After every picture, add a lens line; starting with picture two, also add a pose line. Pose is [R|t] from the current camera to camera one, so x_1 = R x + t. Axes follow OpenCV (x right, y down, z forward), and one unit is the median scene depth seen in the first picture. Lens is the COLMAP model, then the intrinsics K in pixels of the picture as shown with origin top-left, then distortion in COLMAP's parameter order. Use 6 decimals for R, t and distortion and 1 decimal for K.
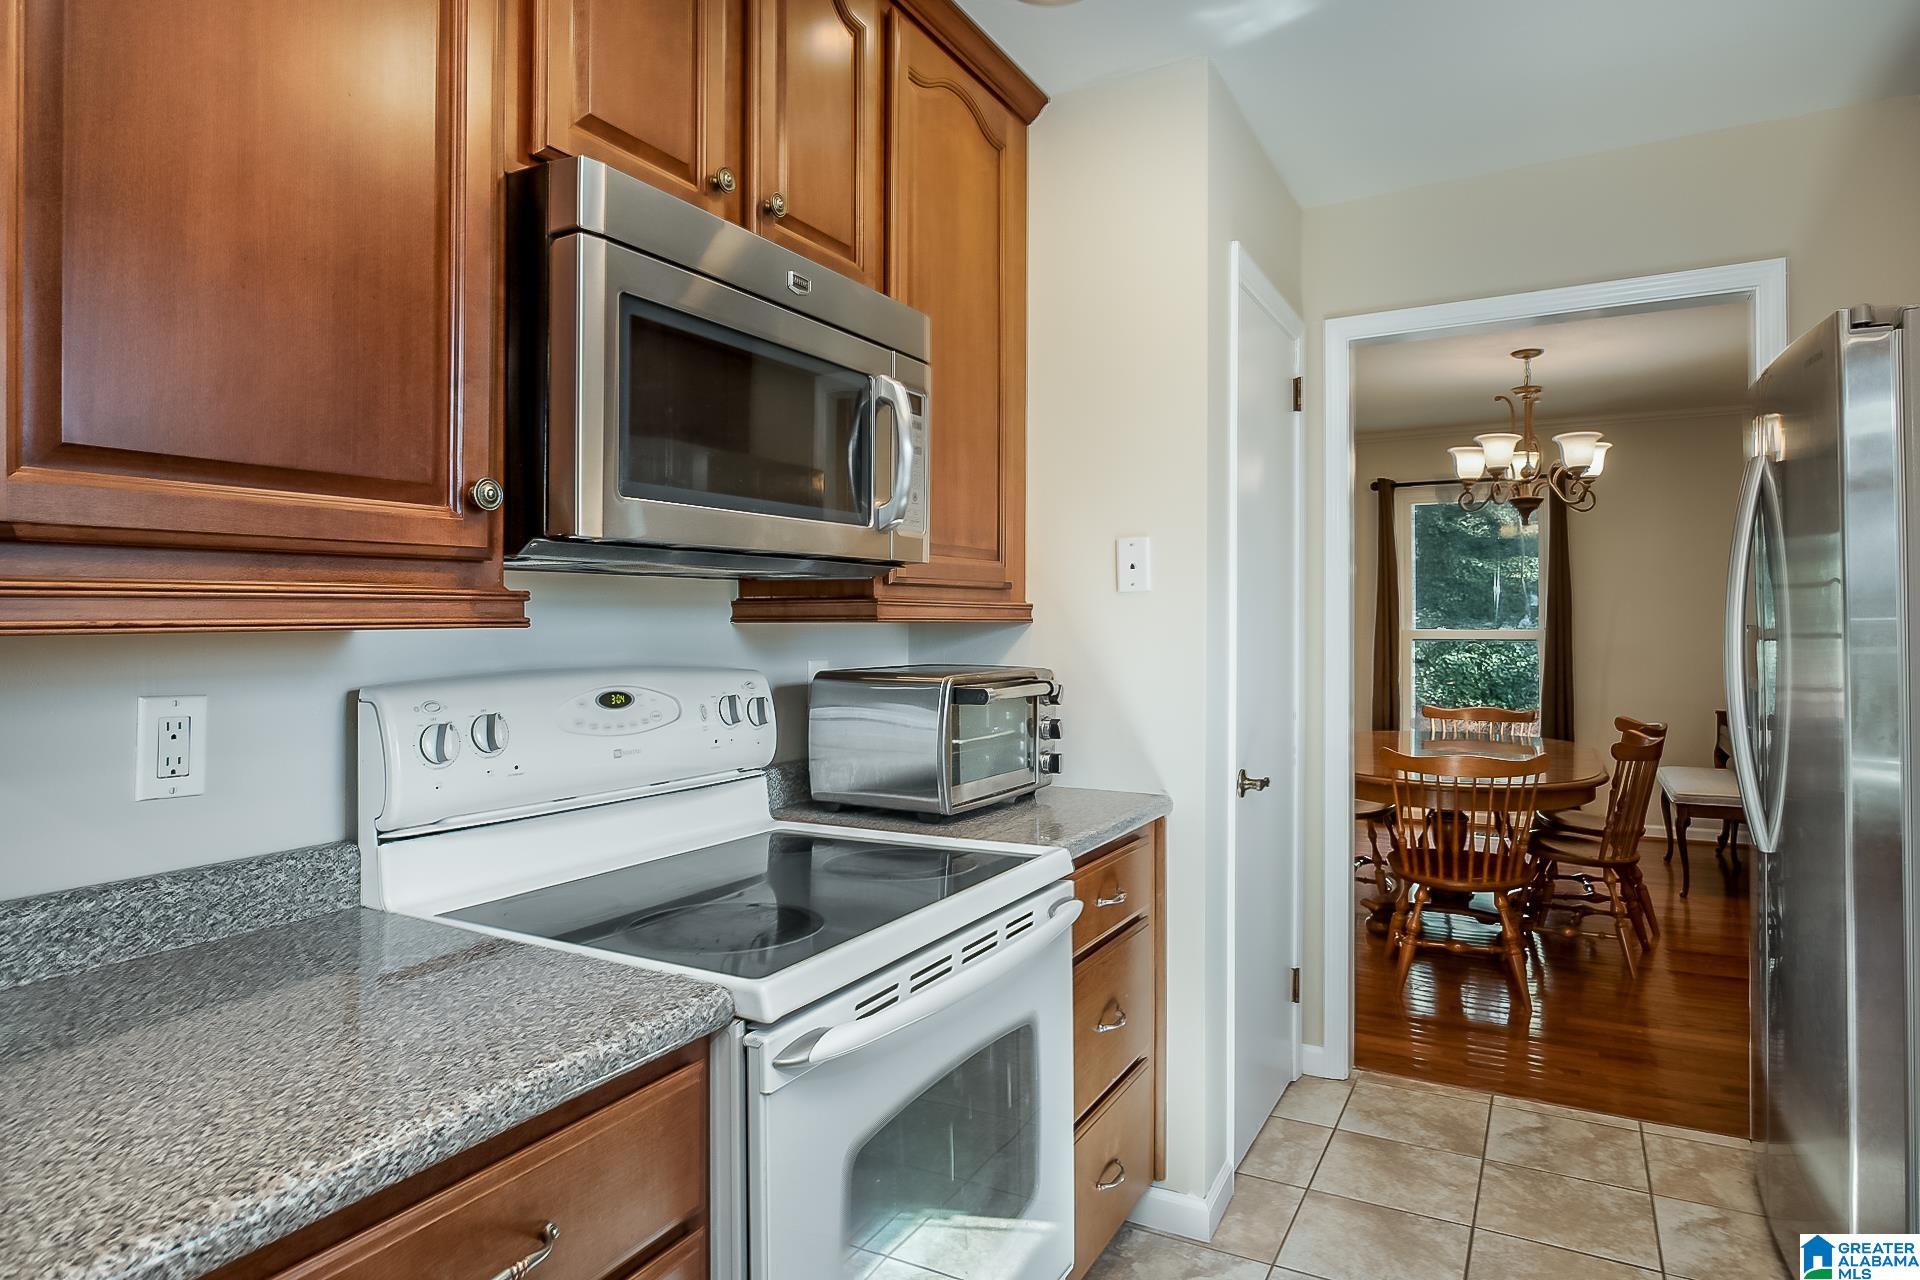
lens RADIAL K [[1093.1, 0, 943.1], [0, 1093.1, 616.3], [0, 0, 1]] dist [-0.014040, 0.001662]
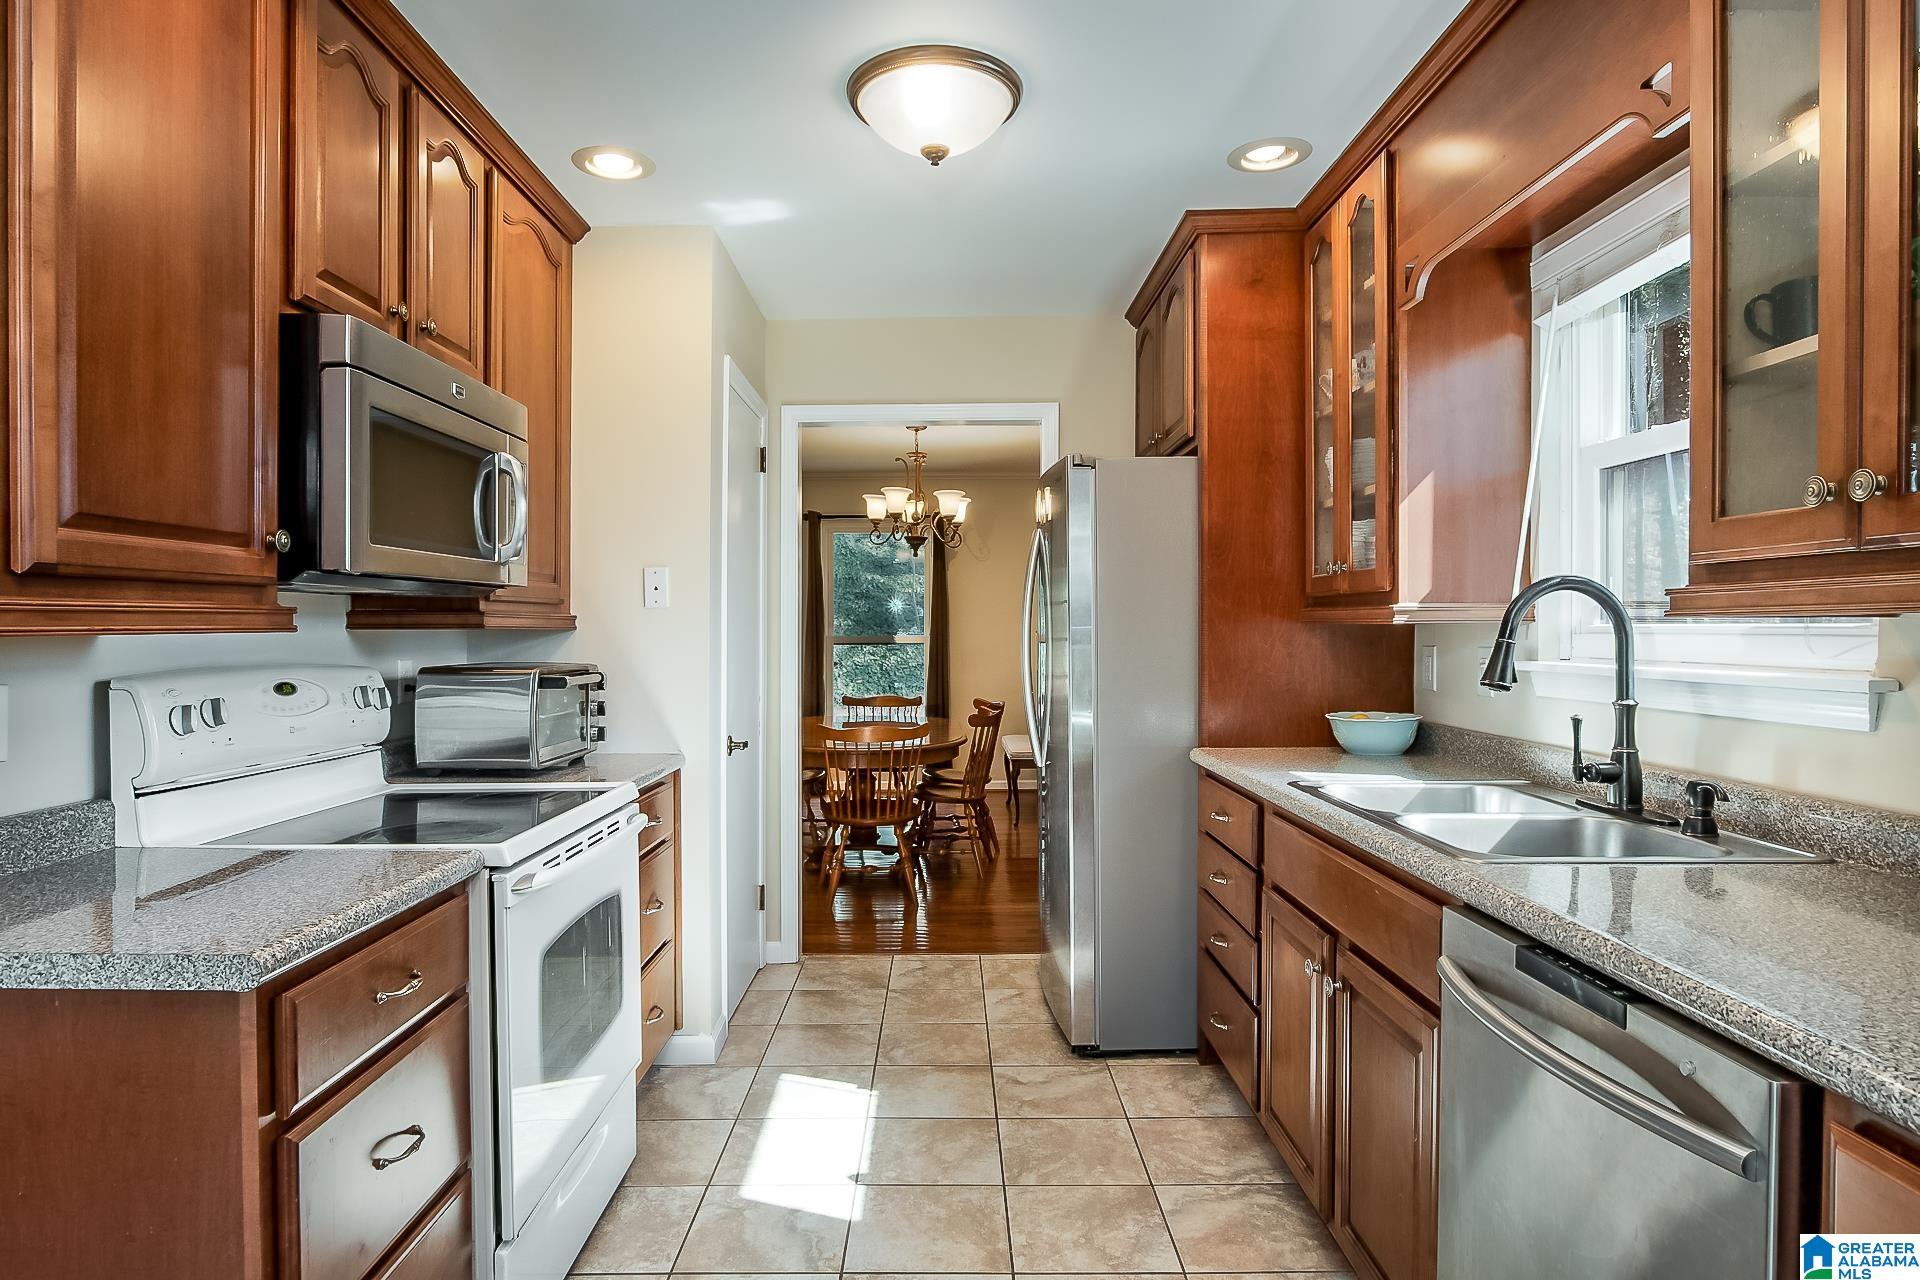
lens RADIAL K [[1093.1, 0, 943.1], [0, 1093.1, 616.3], [0, 0, 1]] dist [-0.014040, 0.001662]
pose [[0.871100, 0.005511, 0.491075, -0.213689], [-0.001876, 0.999967, -0.007893, -0.000570], [-0.491103, 0.005954, 0.871081, -0.422489]]
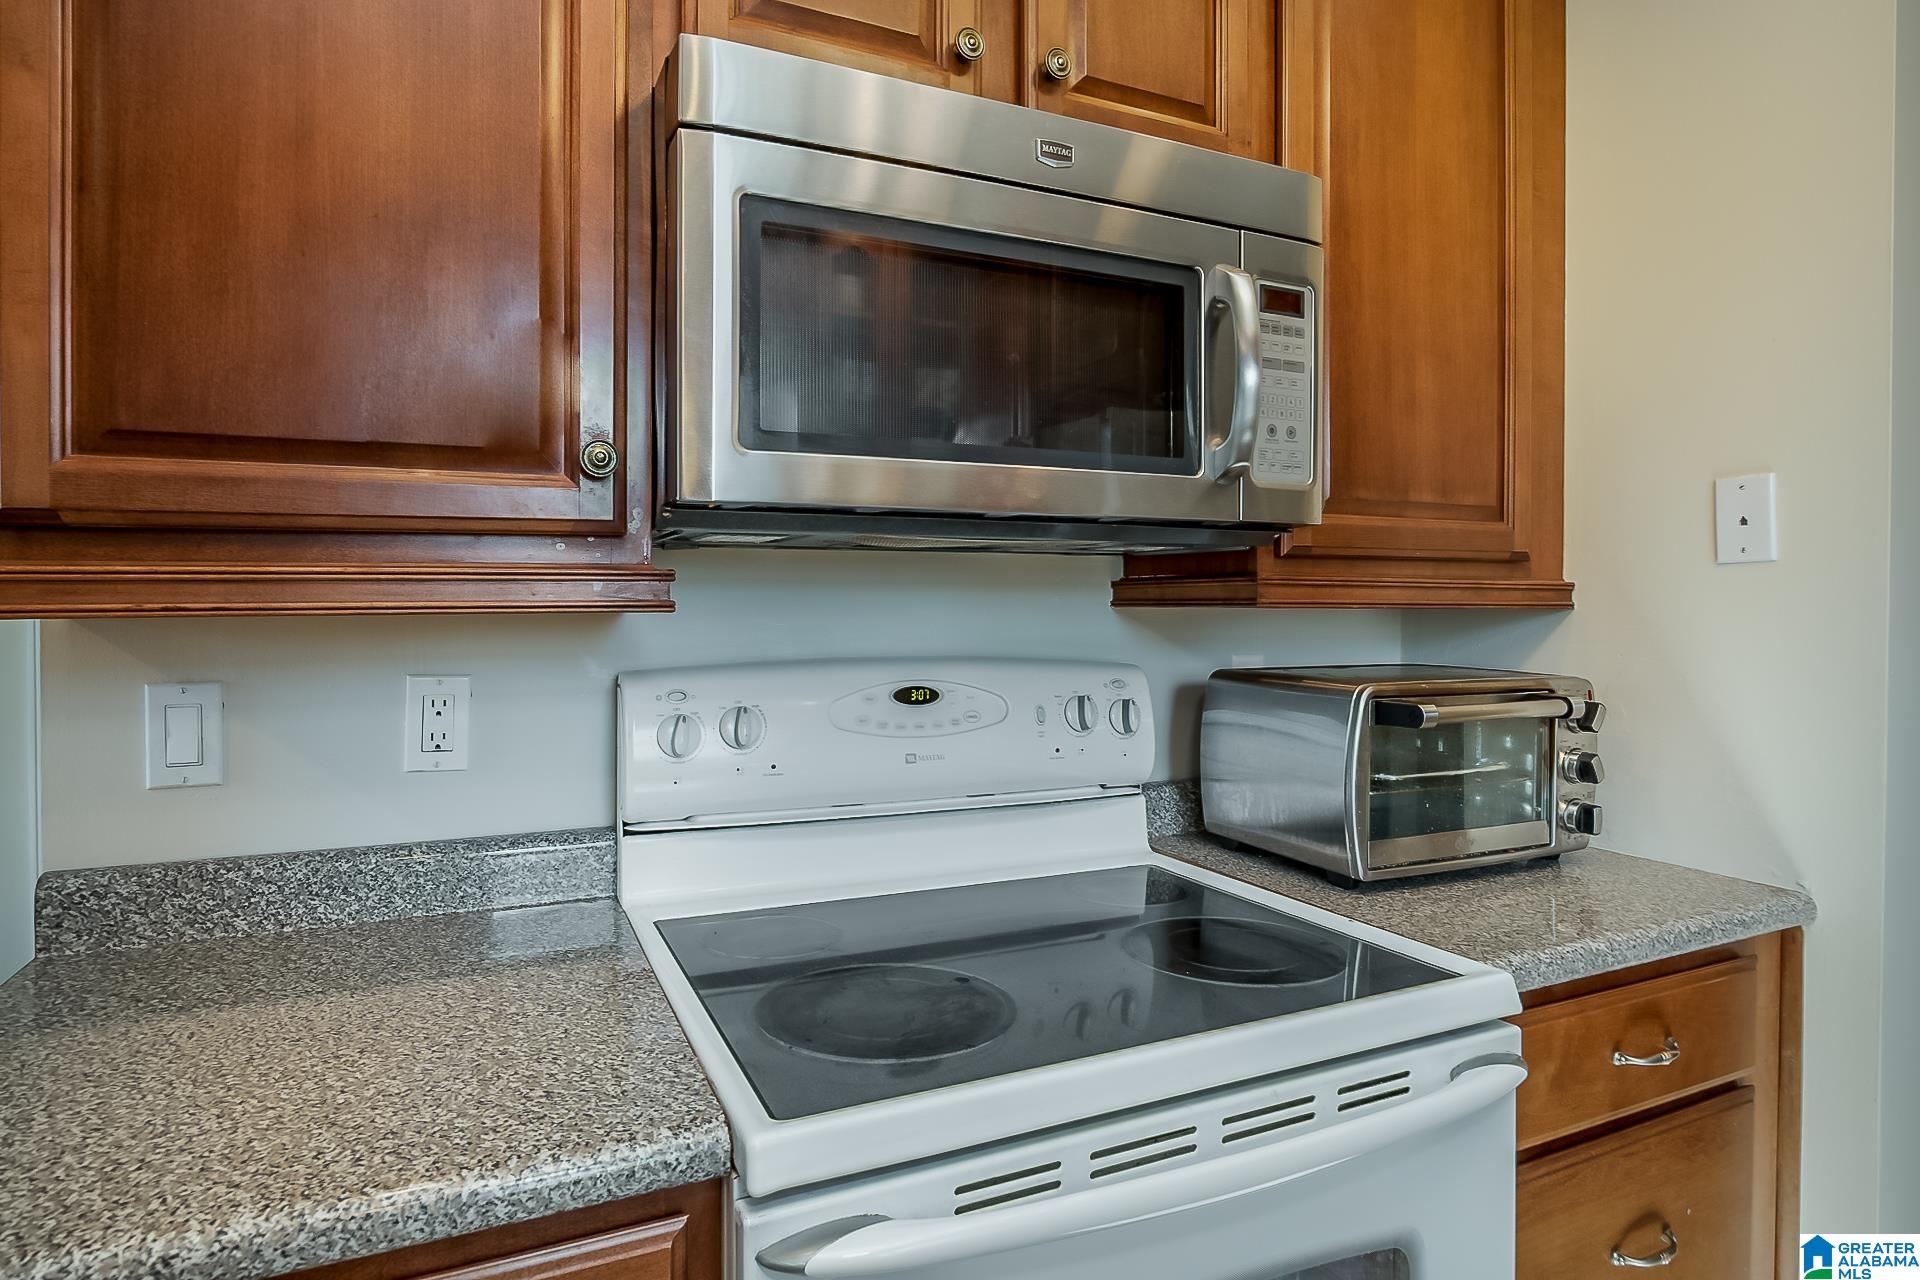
lens RADIAL K [[1018.9, 0, 953.0], [0, 1018.9, 603.9], [0, 0, 1]] dist [-0.016785, 0.001723]
pose [[0.810770, 0.003475, -0.585355, 0.166735], [-0.000319, 0.999985, 0.005494, -0.000708], [0.585365, -0.004268, 0.810759, 0.301054]]
